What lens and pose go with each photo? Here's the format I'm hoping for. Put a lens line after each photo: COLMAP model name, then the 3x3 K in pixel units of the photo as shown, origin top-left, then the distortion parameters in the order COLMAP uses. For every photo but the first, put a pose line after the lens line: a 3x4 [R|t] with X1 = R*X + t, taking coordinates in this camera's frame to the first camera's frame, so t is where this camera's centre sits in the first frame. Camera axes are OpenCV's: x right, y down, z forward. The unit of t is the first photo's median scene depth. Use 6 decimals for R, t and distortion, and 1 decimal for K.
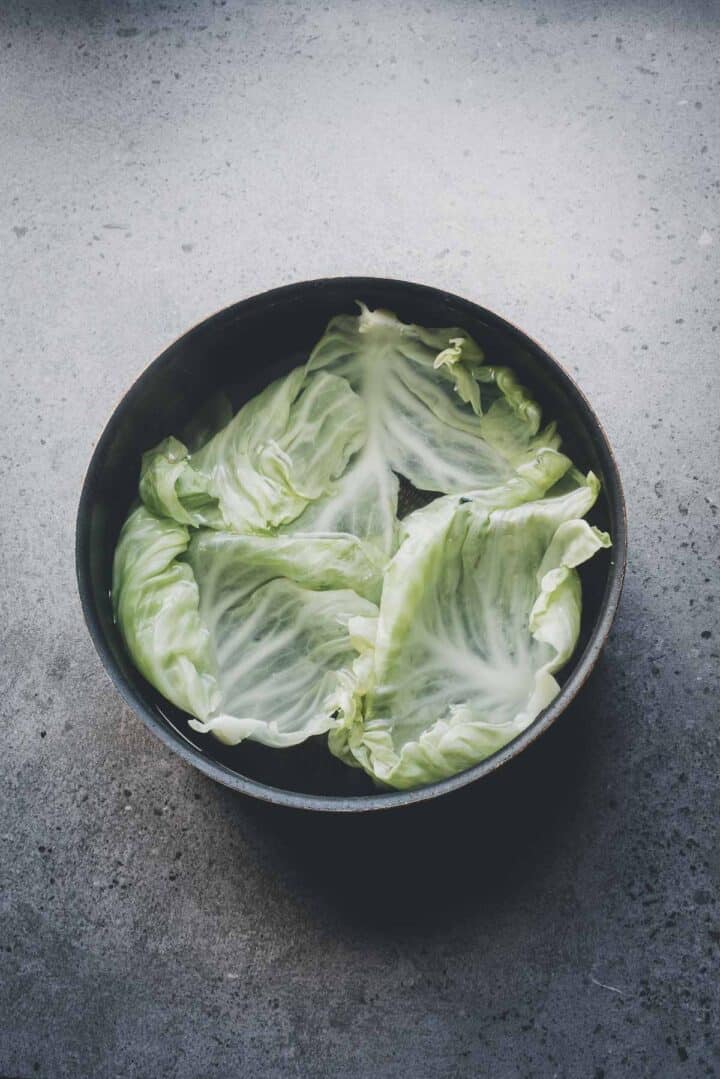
lens RADIAL K [[1587.9, 0, 361.7], [0, 1587.9, 574.1], [0, 0, 1]] dist [-0.121455, 0.023949]
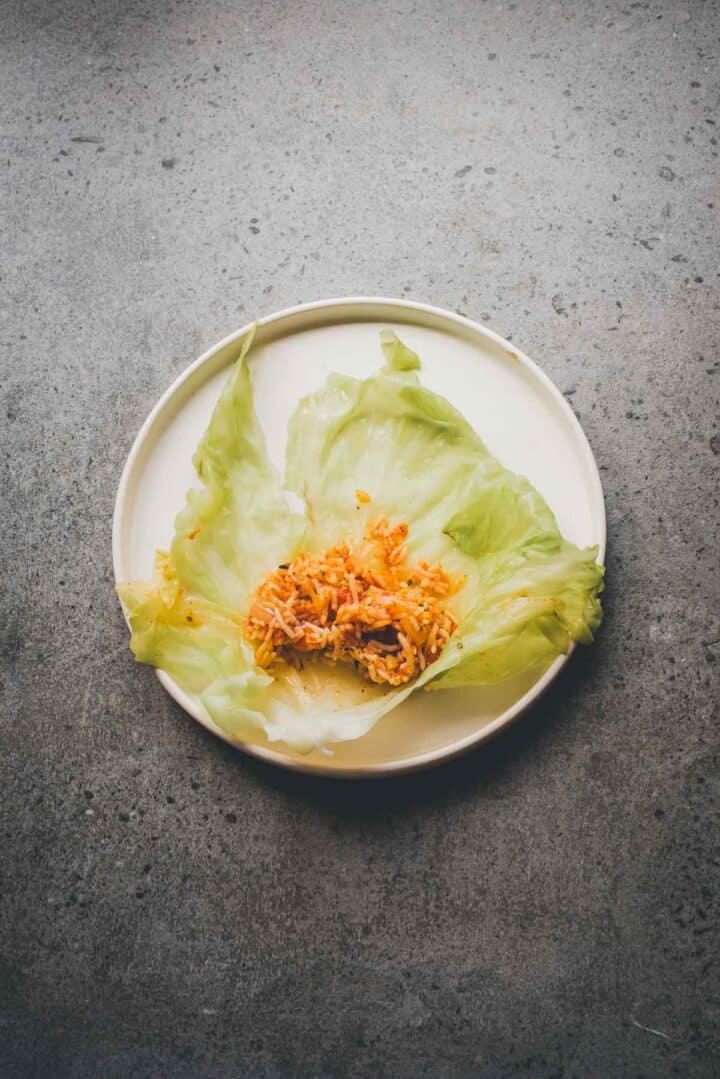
lens RADIAL K [[1587.9, 0, 361.7], [0, 1587.9, 574.1], [0, 0, 1]] dist [-0.121455, 0.023949]
pose [[0.999906, 0.008820, -0.010474, 0.007122], [-0.008746, 0.999937, 0.007104, 0.012090], [0.010536, -0.007012, 0.999920, 0.150499]]
